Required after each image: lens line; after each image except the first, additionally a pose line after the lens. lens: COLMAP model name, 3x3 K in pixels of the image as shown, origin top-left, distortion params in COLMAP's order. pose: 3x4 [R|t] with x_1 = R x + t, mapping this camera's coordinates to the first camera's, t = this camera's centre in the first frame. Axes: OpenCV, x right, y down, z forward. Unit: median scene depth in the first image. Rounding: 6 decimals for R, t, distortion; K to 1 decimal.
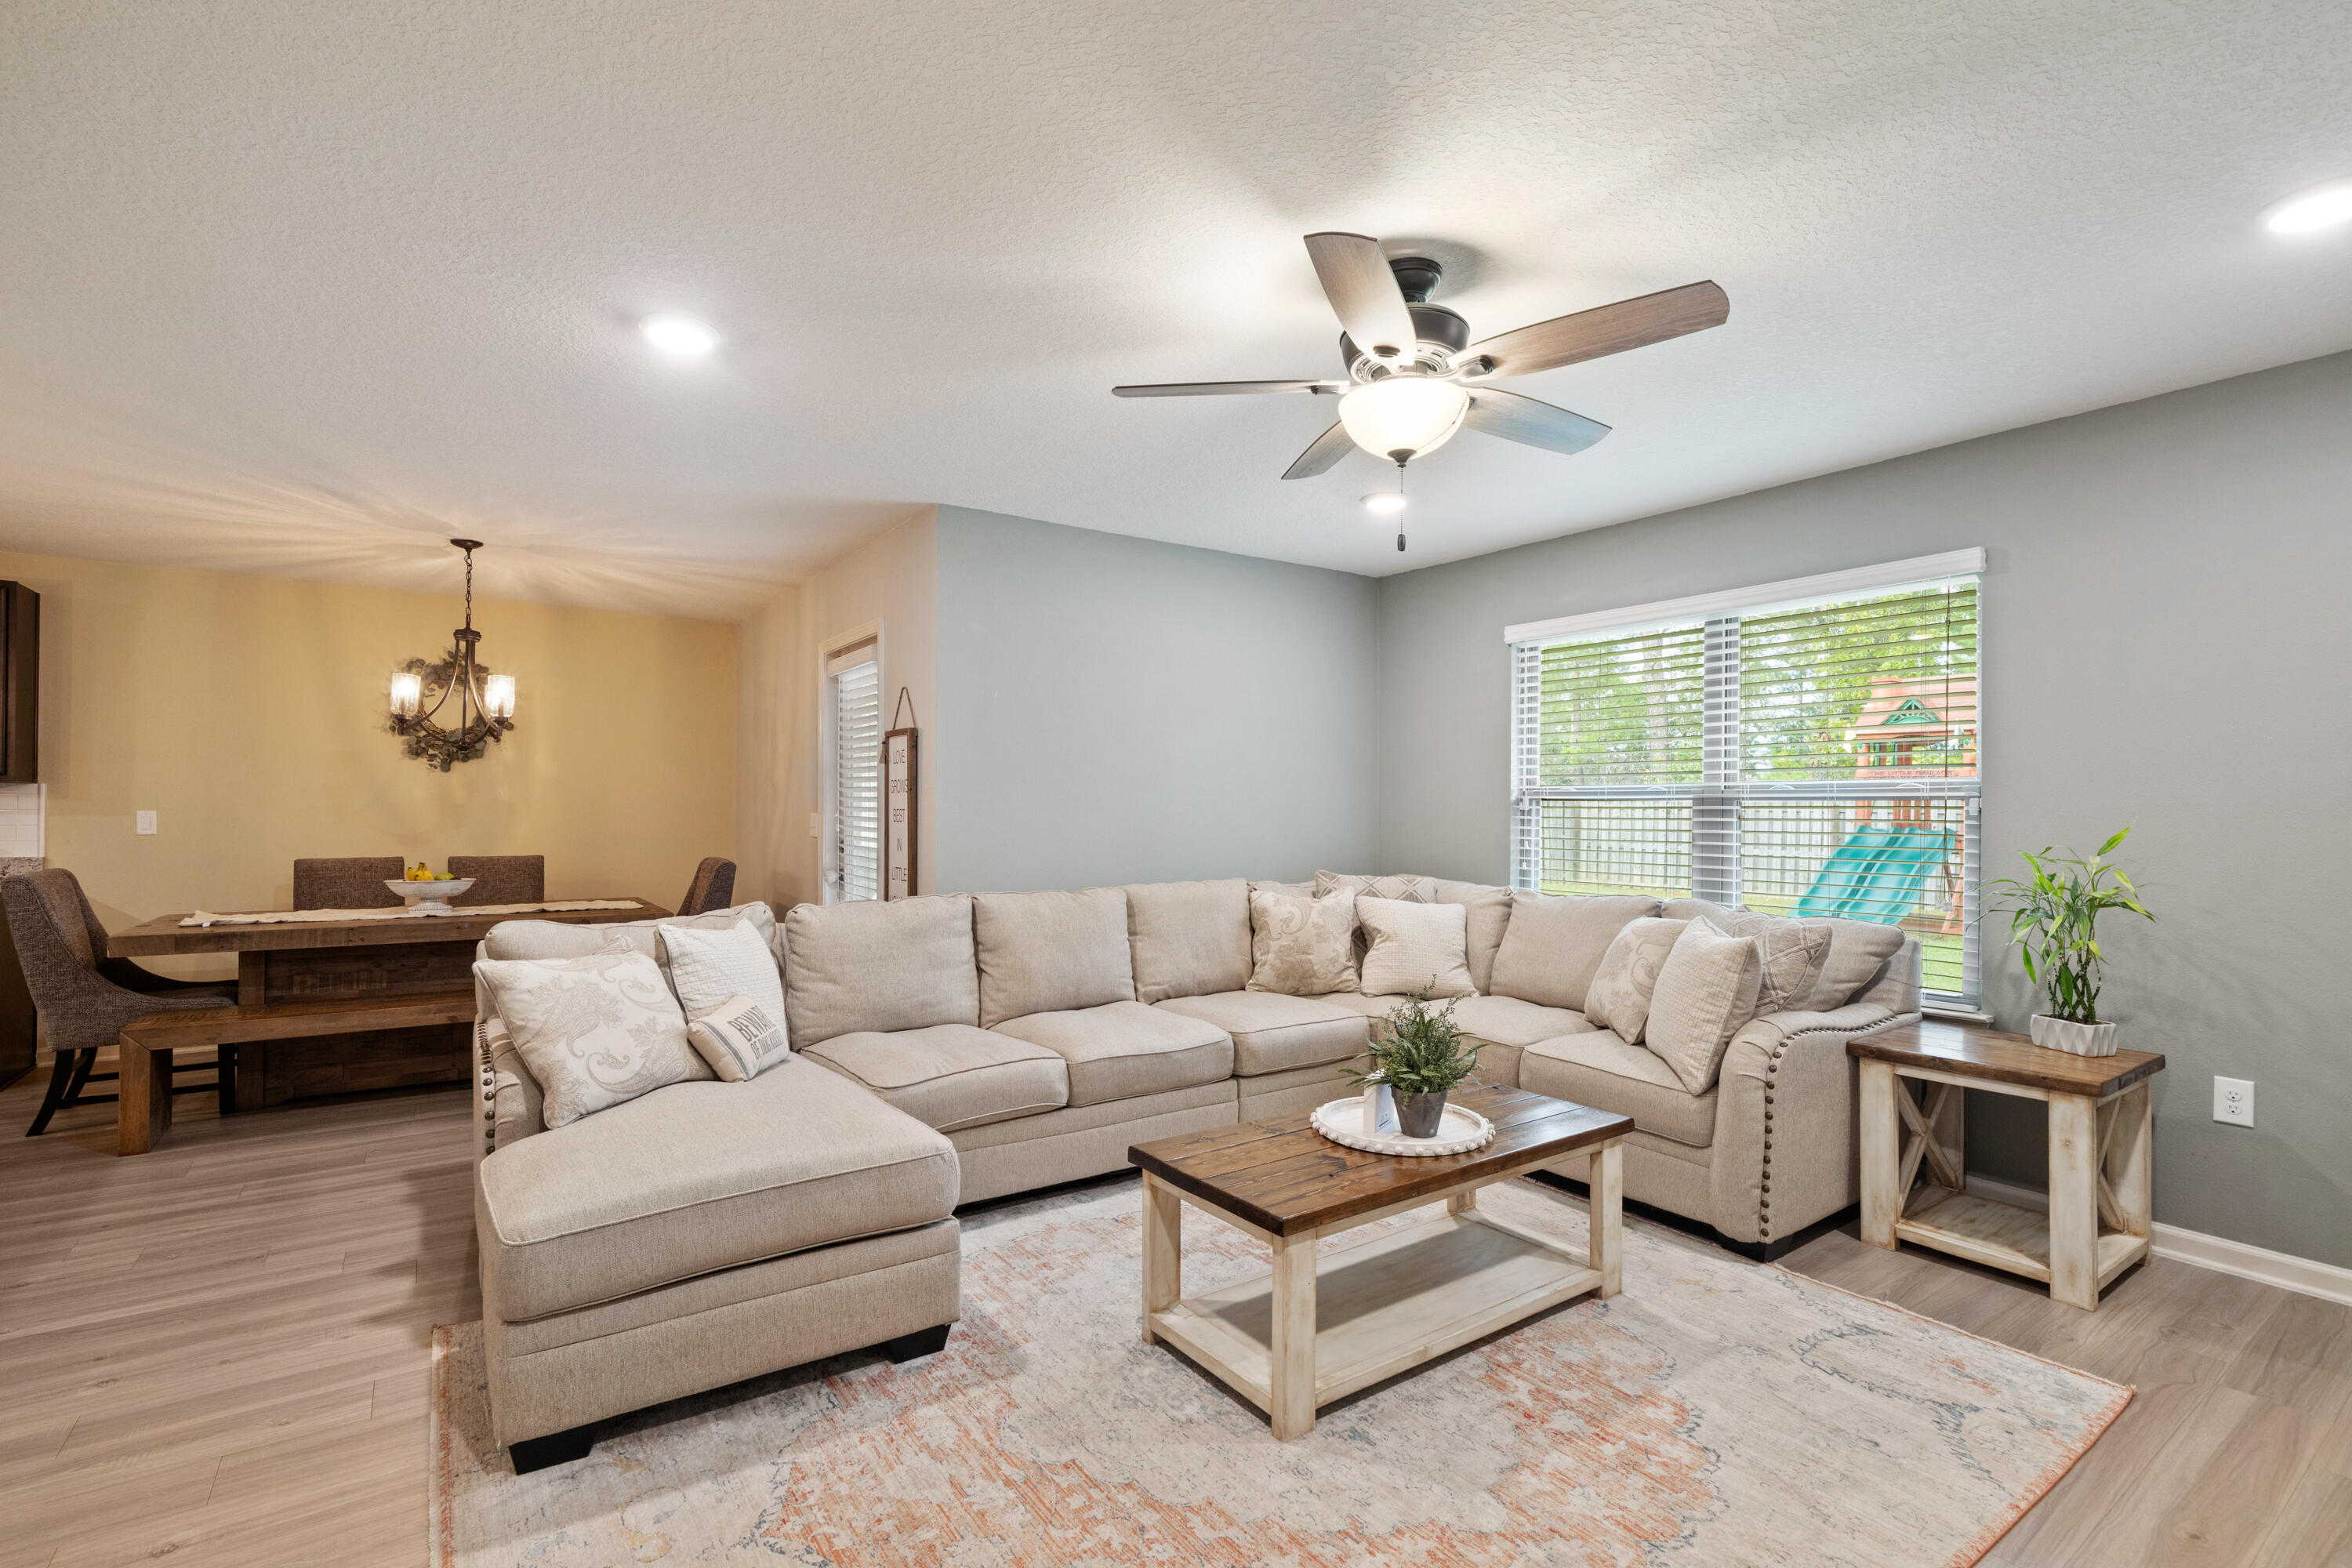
lens RADIAL K [[1056.7, 0, 1163.8], [0, 1056.7, 809.9], [0, 0, 1]] dist [-0.002000, -0.000073]
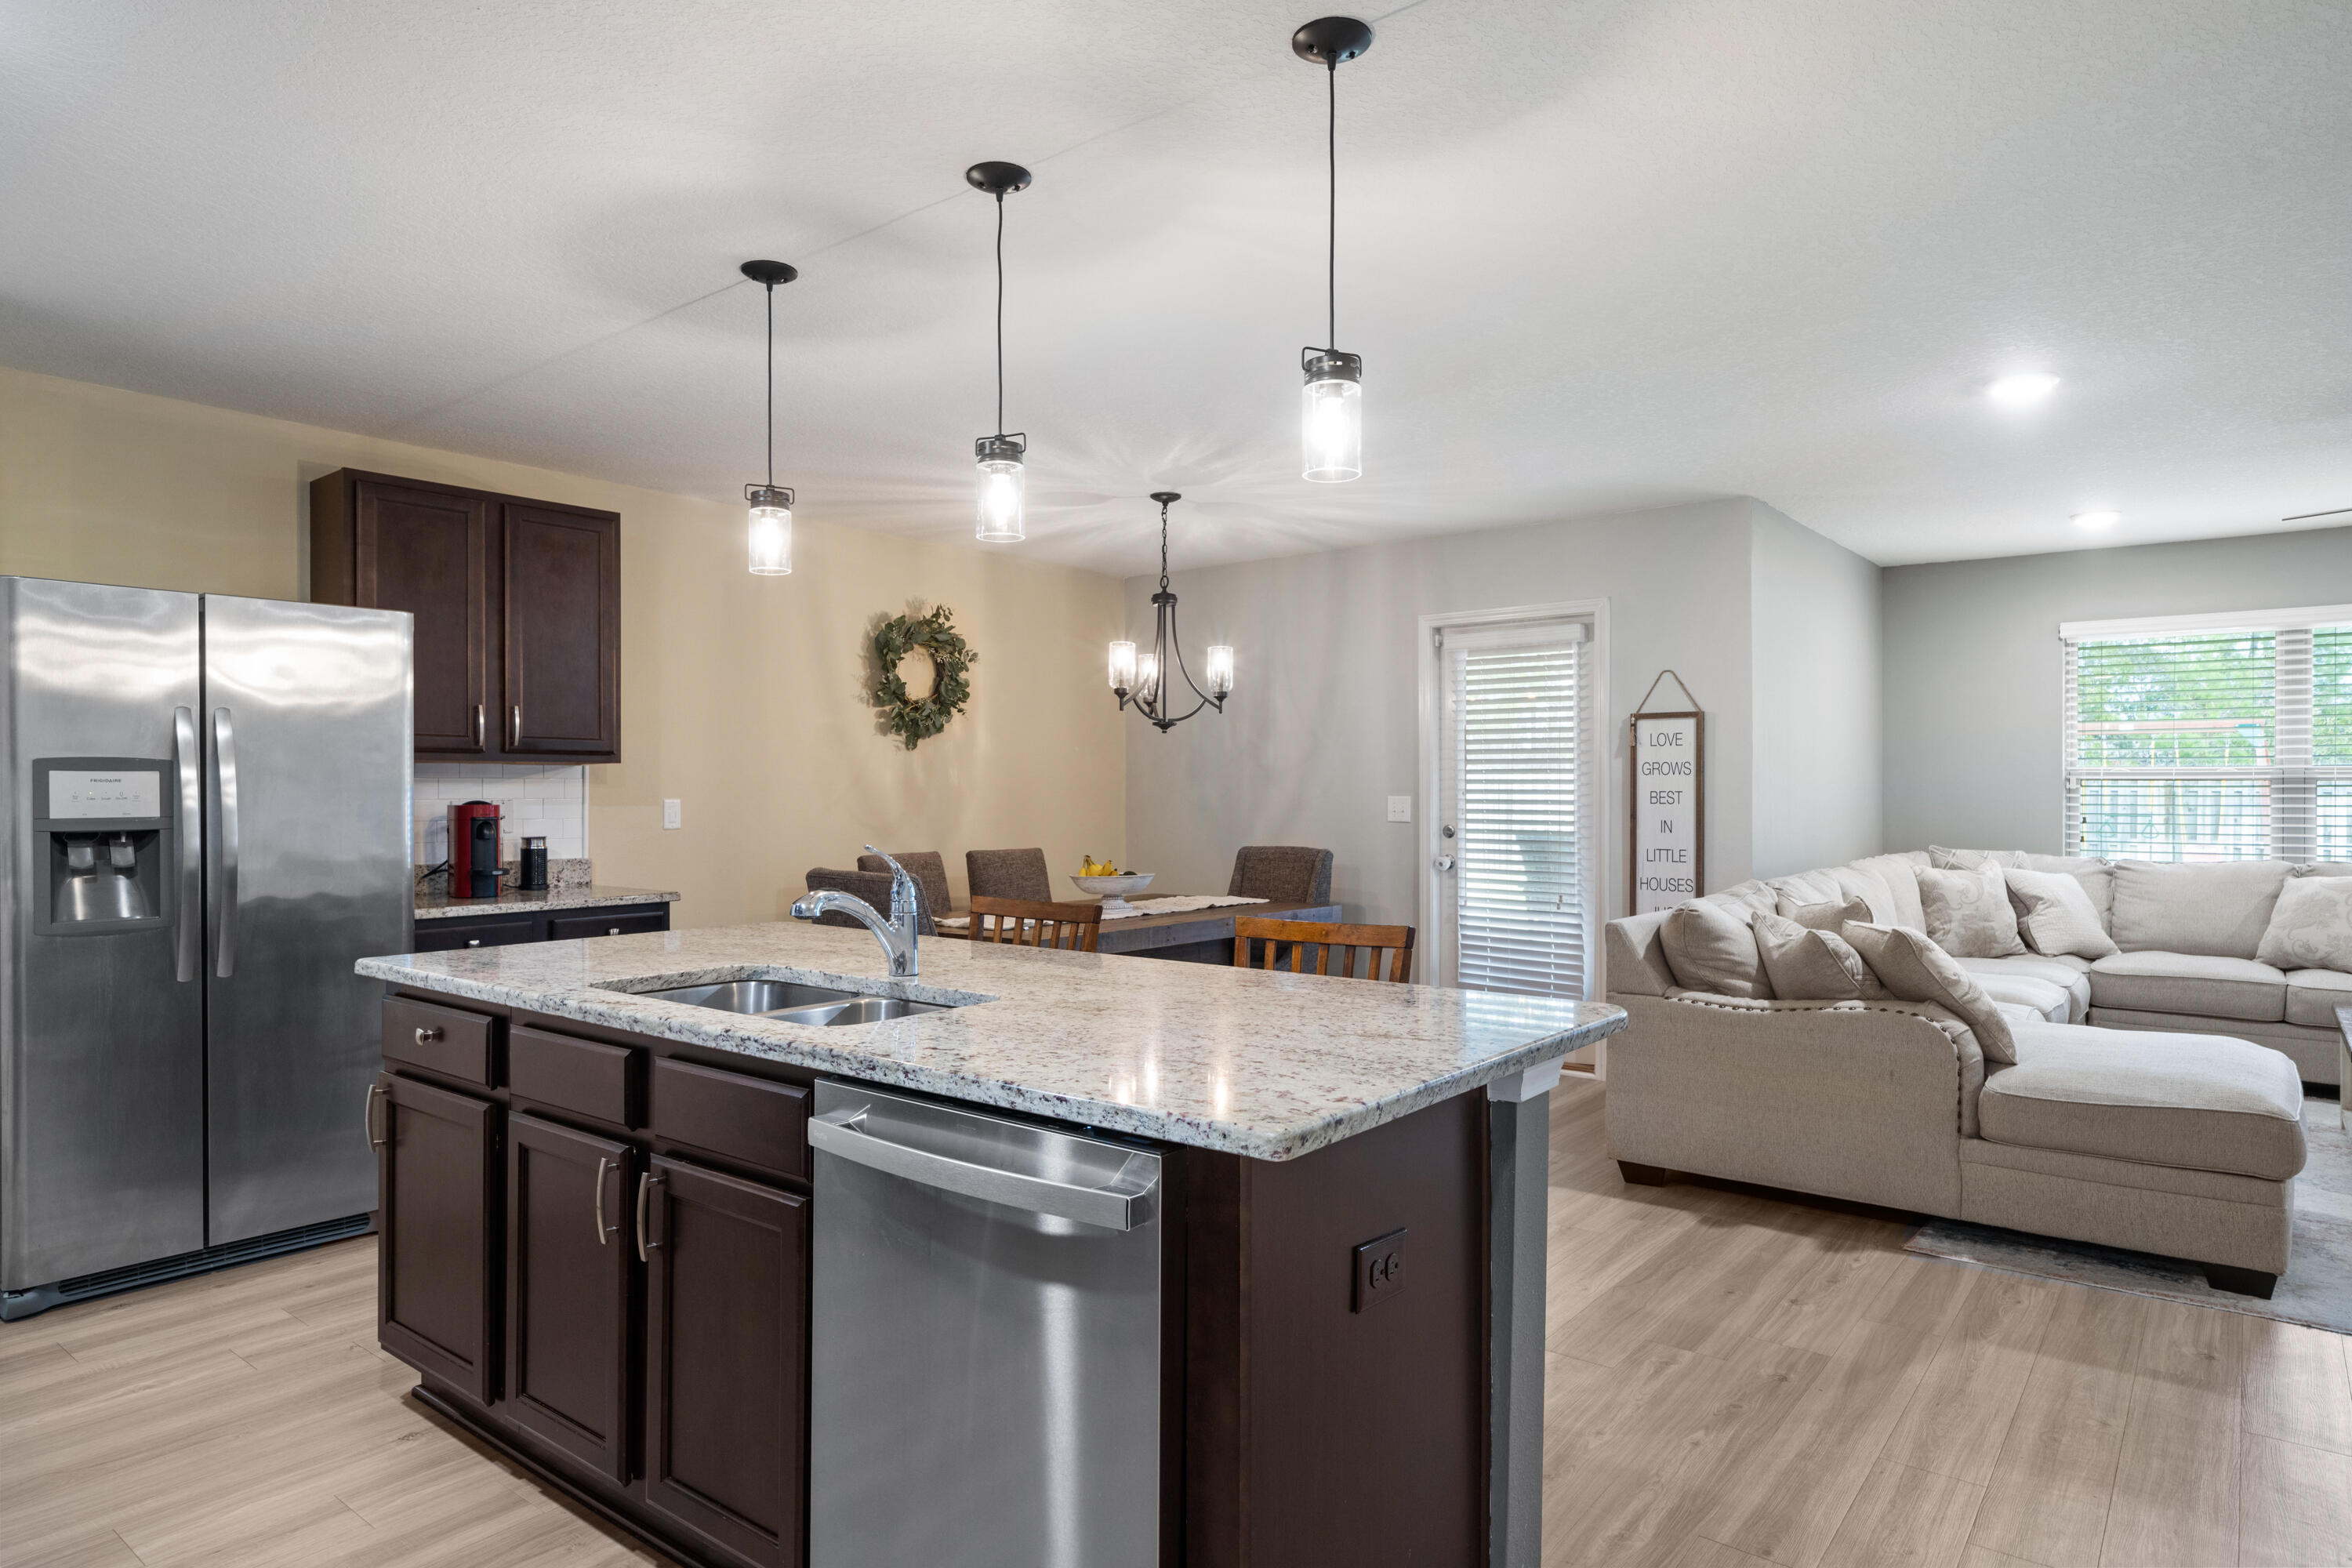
lens RADIAL K [[1359.2, 0, 1170.2], [0, 1359.2, 783.1], [0, 0, 1]] dist [-0.001590, 0.001361]
pose [[0.958422, -0.003814, 0.285330, -1.070298], [0.005423, 0.999974, -0.004850, -0.004792], [-0.285304, 0.006196, 0.958417, -0.110870]]
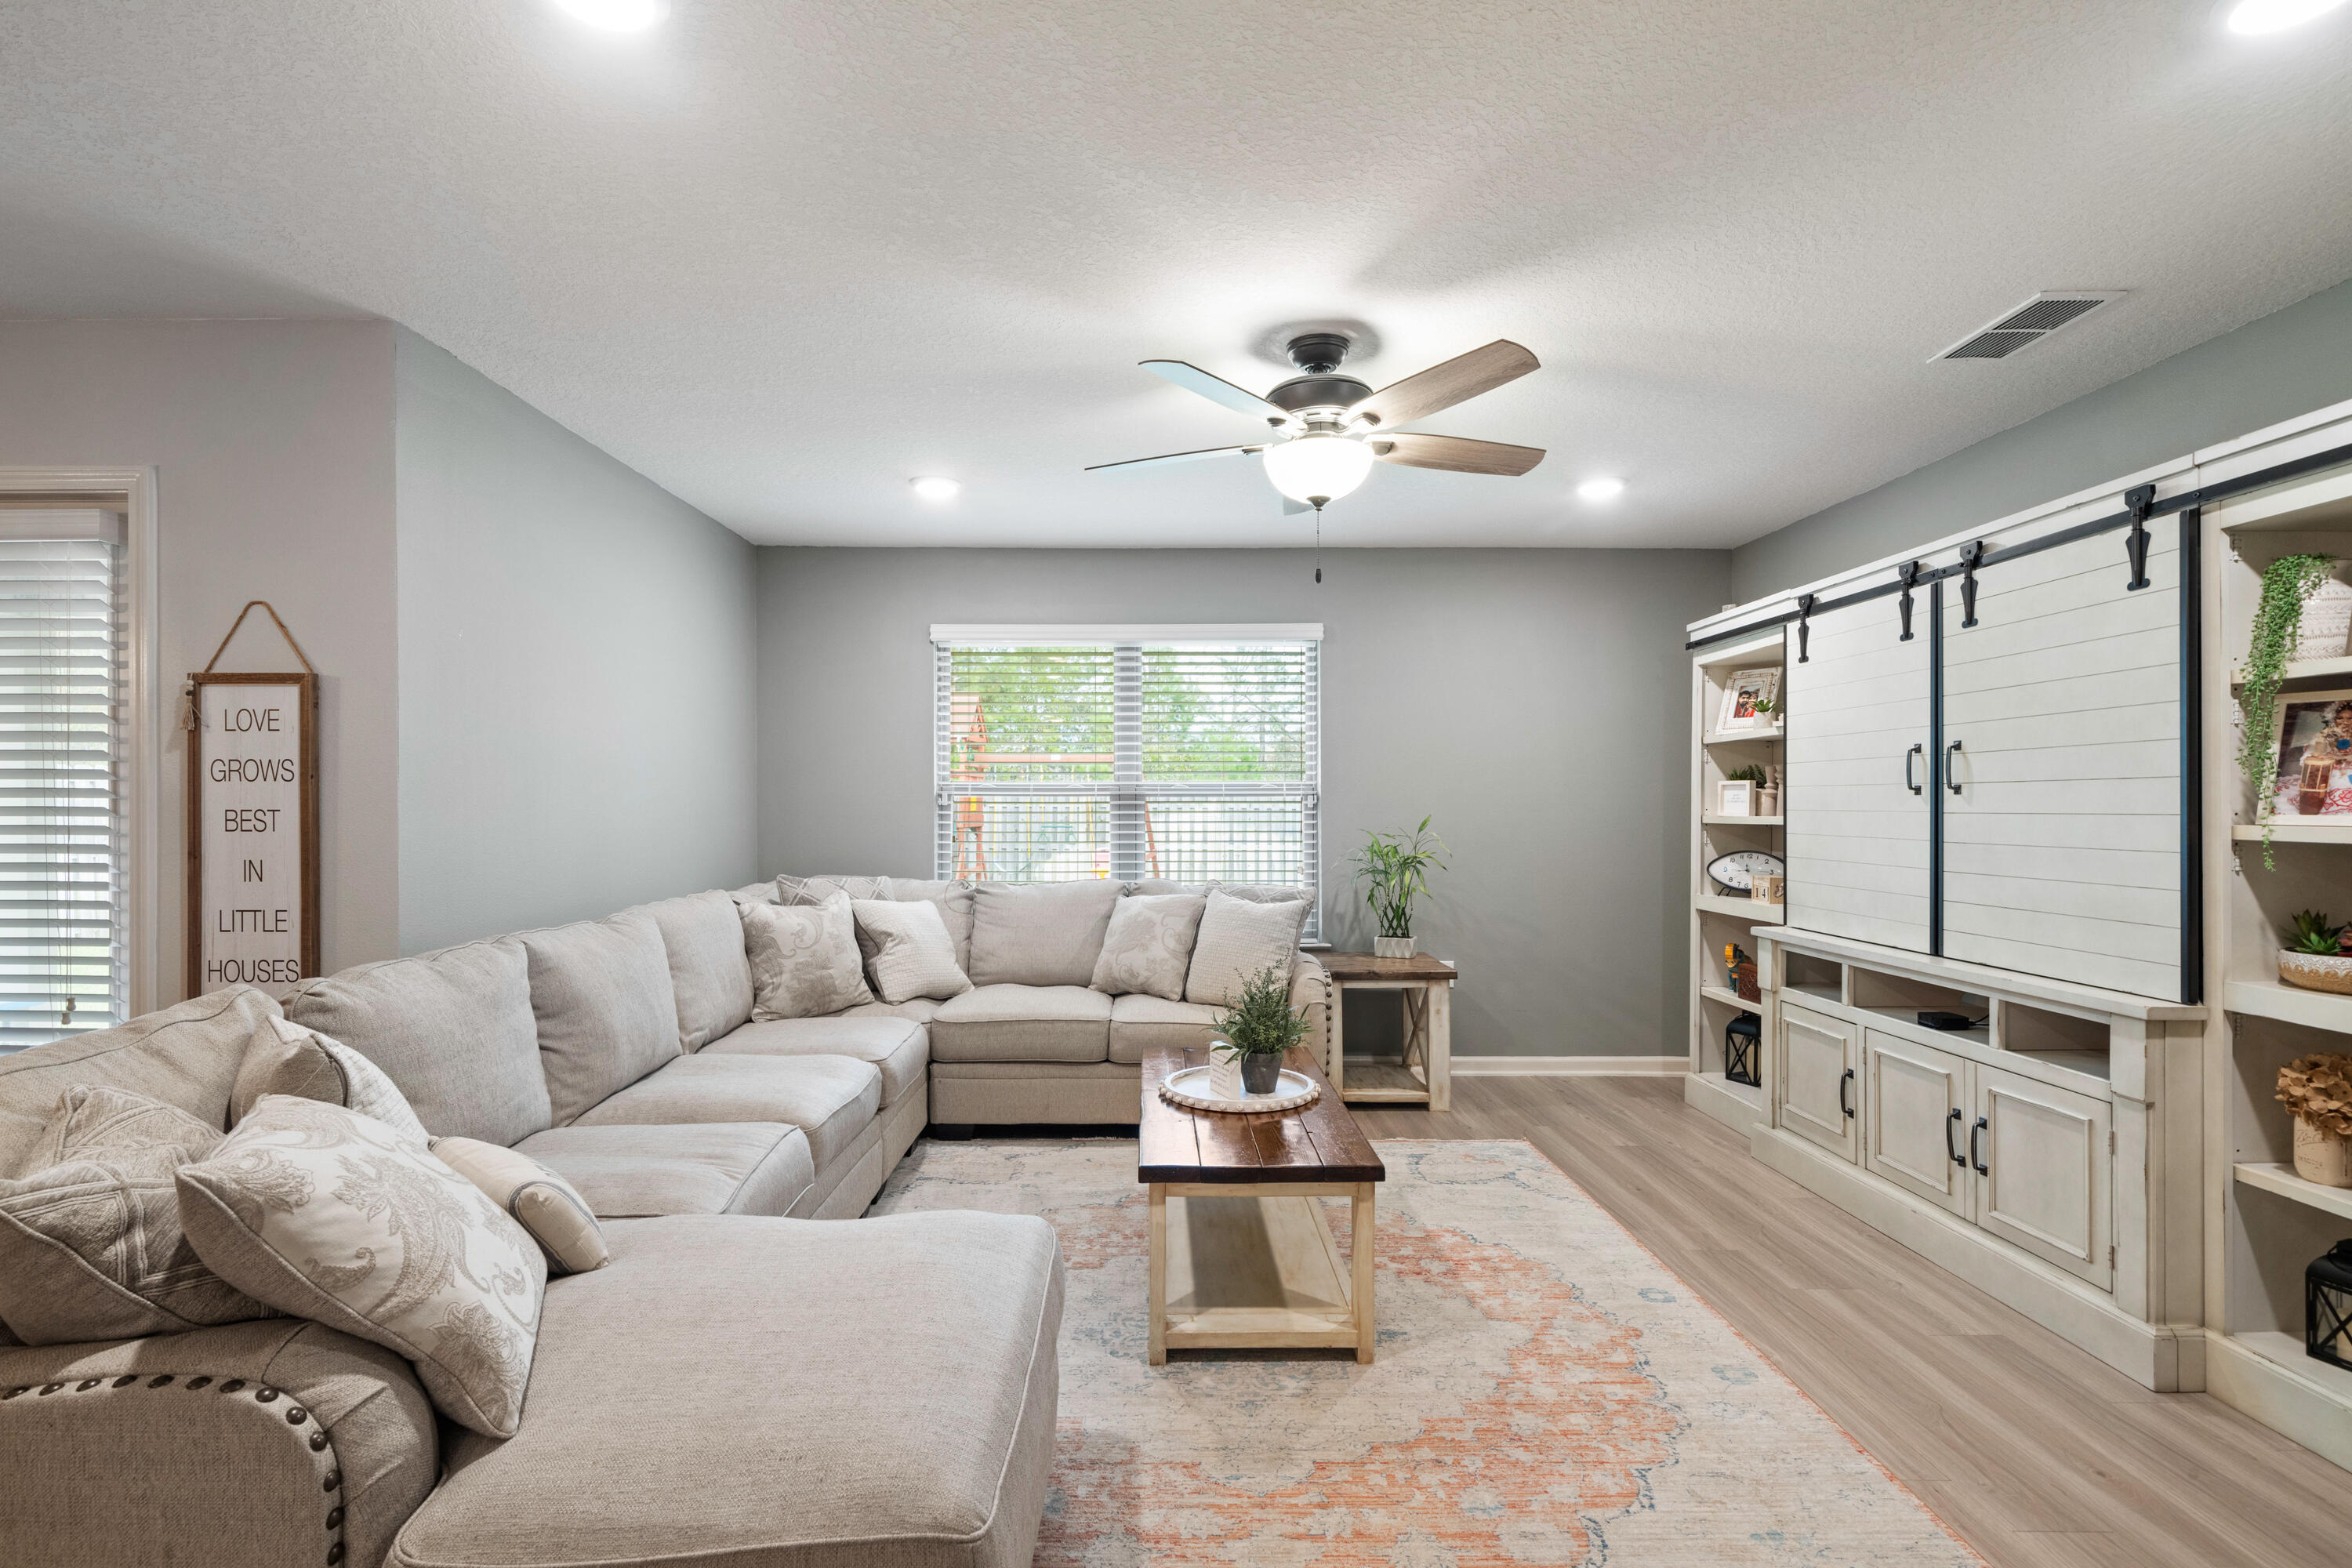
lens RADIAL K [[1106.1, 0, 1156.3], [0, 1106.1, 798.3], [0, 0, 1]] dist [0.001840, -0.000669]
pose [[0.566785, -0.002158, 0.823863, -0.472144], [0.005410, 0.999985, -0.001103, -0.005153], [-0.823848, 0.005082, 0.566788, 0.236185]]
